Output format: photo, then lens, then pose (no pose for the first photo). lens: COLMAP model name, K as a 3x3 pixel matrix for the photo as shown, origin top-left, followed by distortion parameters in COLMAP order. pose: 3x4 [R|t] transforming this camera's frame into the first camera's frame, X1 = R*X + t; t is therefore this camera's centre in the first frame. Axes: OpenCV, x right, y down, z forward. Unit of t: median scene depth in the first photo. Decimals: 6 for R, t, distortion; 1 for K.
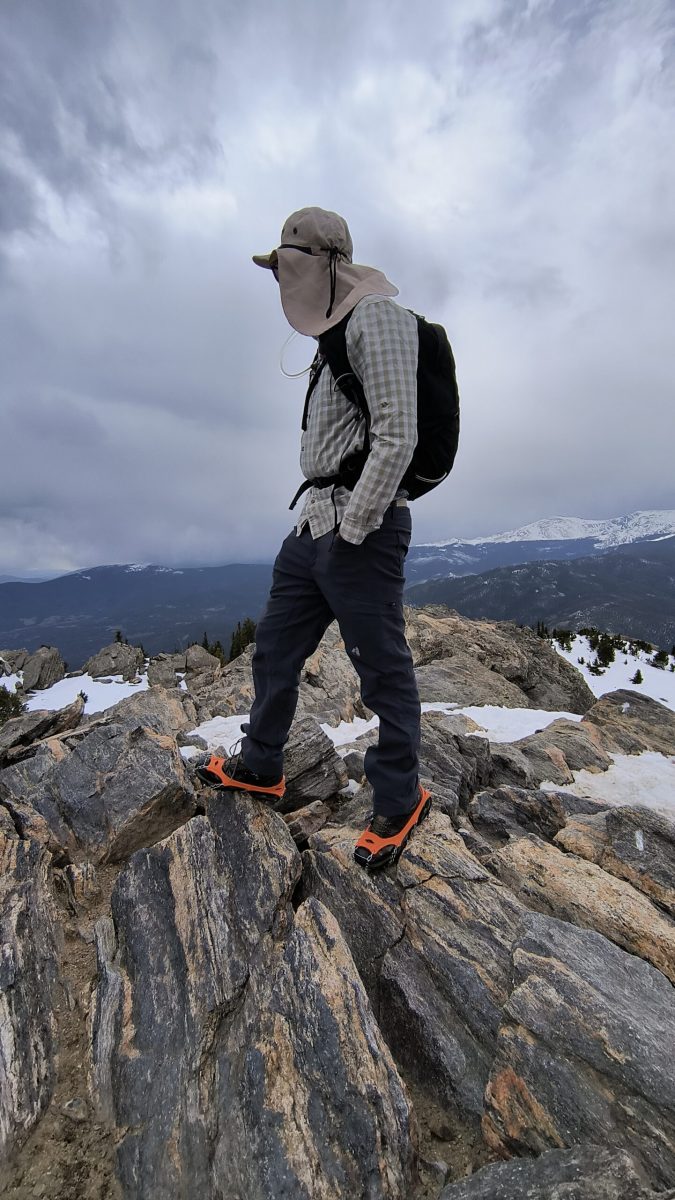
lens RADIAL K [[544.2, 0, 327.4], [0, 544.2, 600.0], [0, 0, 1]] dist [-0.013440, 0.001977]
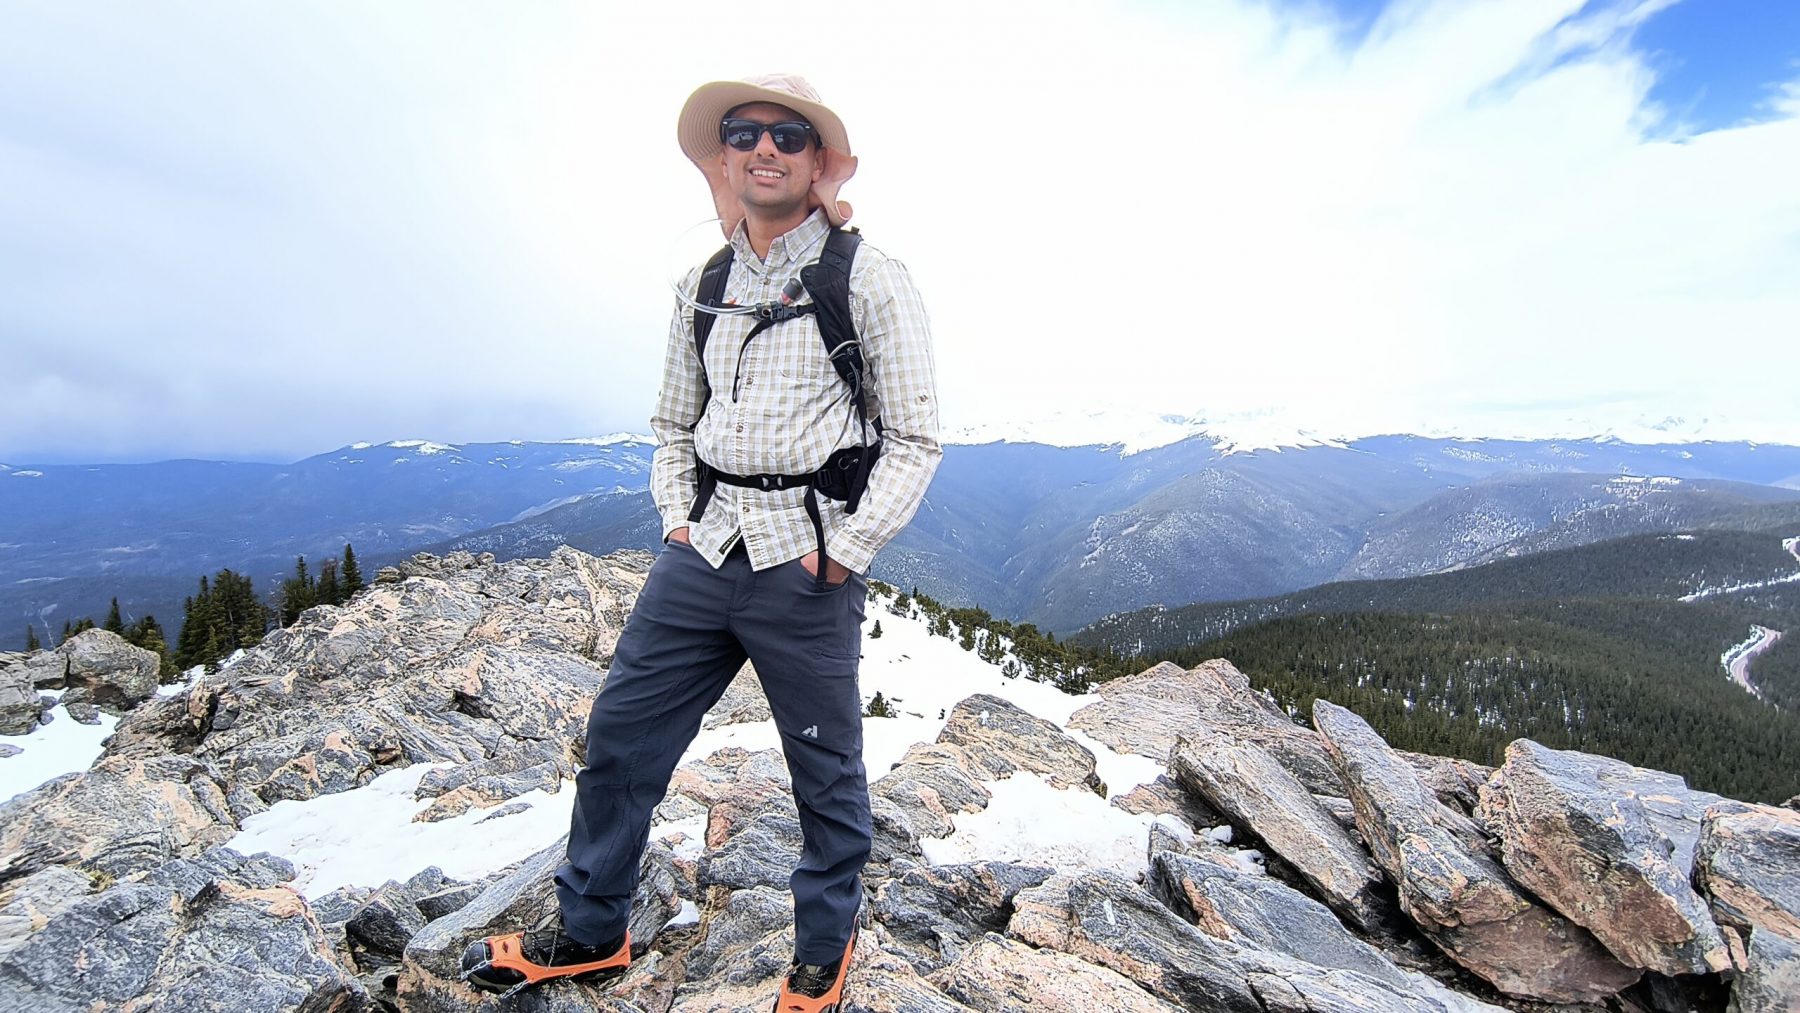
lens RADIAL K [[816.3, 0, 906.1], [0, 816.3, 507.4], [0, 0, 1]] dist [-0.013440, 0.001977]
pose [[0.846844, 0.009019, 0.531765, -0.268588], [0.004186, 0.999712, -0.023621, -0.118008], [-0.531825, 0.022229, 0.846562, 0.040286]]
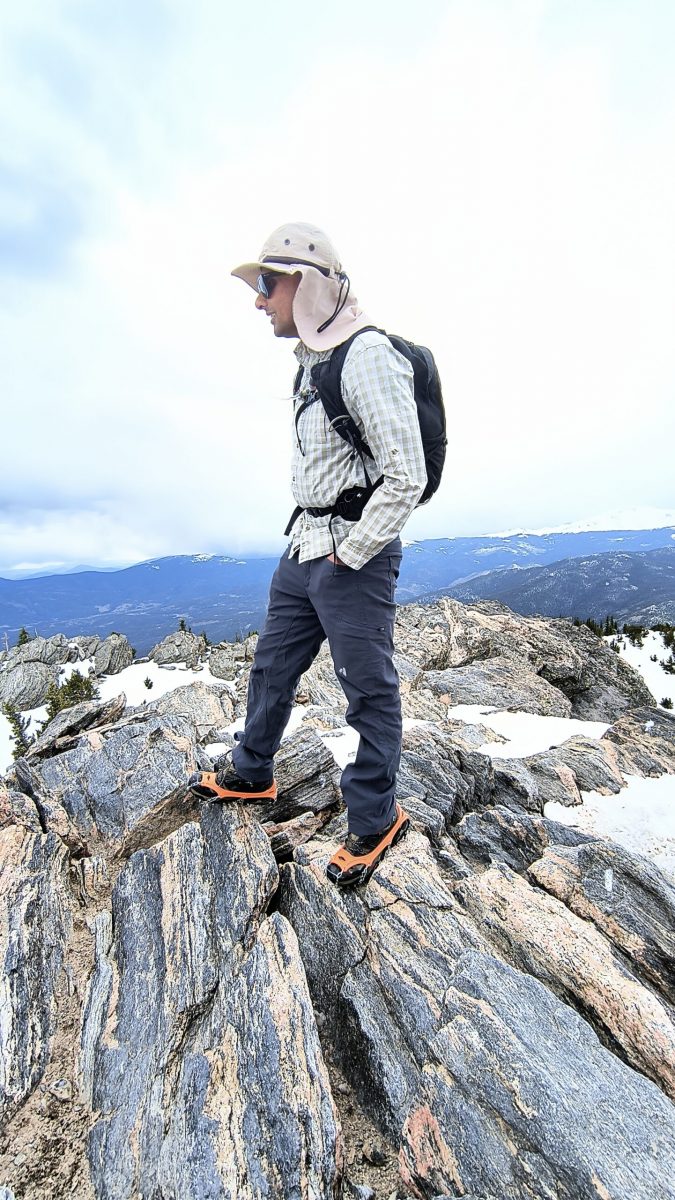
lens RADIAL K [[544.2, 0, 327.5], [0, 544.2, 598.4], [0, 0, 1]] dist [-0.013440, 0.001977]
pose [[0.994054, 0.012225, -0.108196, 0.118118], [-0.010610, 0.999824, 0.015489, -0.049143], [0.108366, -0.014249, 0.994009, -0.008880]]
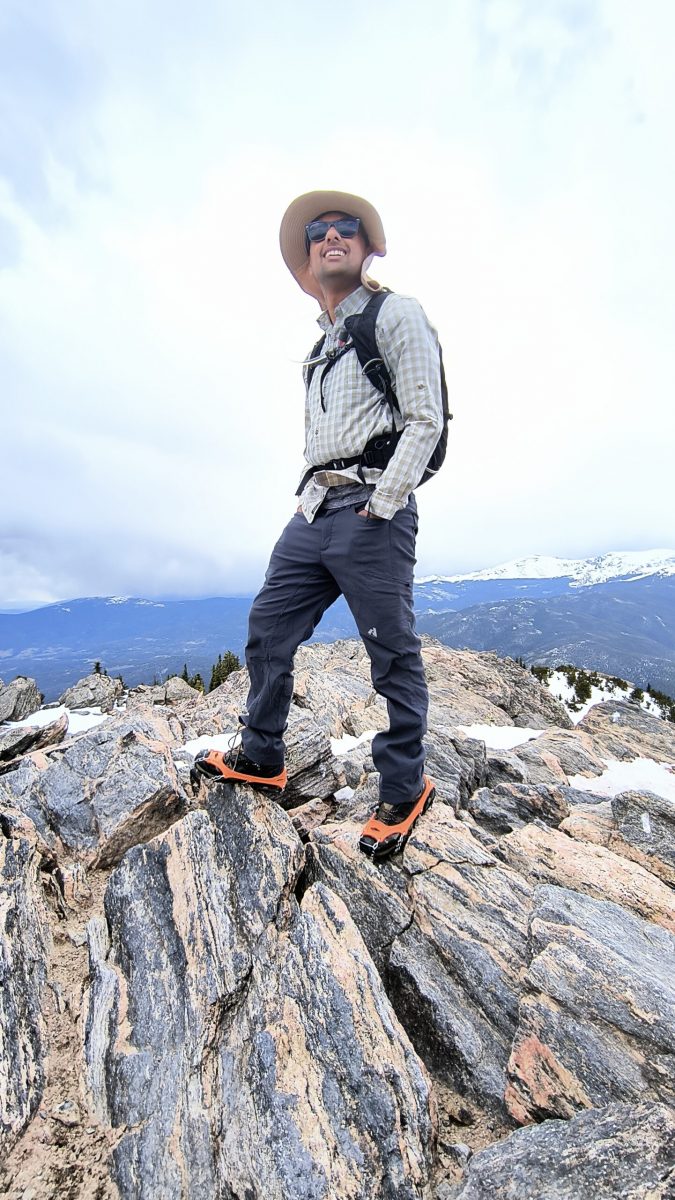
lens RADIAL K [[544.2, 0, 323.5], [0, 544.2, 603.3], [0, 0, 1]] dist [-0.013440, 0.001977]
pose [[0.999477, 0.013505, 0.029370, -0.038088], [-0.011803, 0.998284, -0.057354, 0.069808], [-0.030094, 0.056978, 0.997922, -0.002865]]
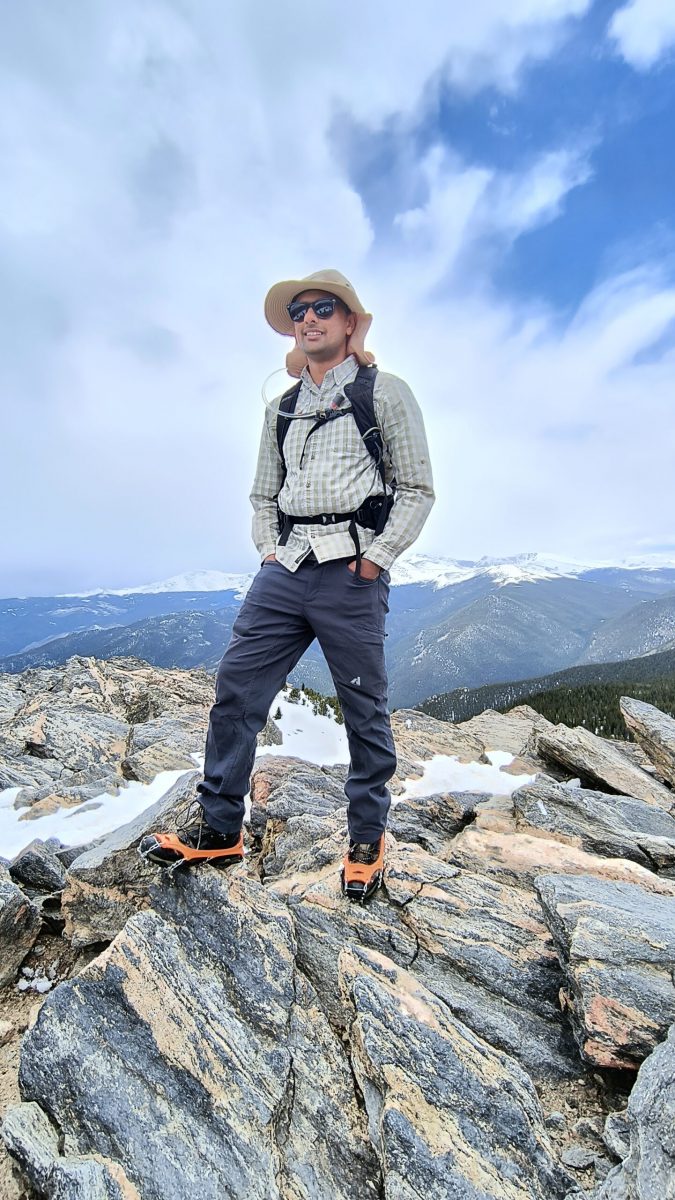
lens RADIAL K [[544.2, 0, 326.1], [0, 544.2, 605.2], [0, 0, 1]] dist [-0.013440, 0.001977]
pose [[0.812950, -0.002404, 0.582329, -0.424943], [0.052112, 0.996280, -0.068638, 0.009773], [-0.579998, 0.086146, 0.810050, 0.128754]]
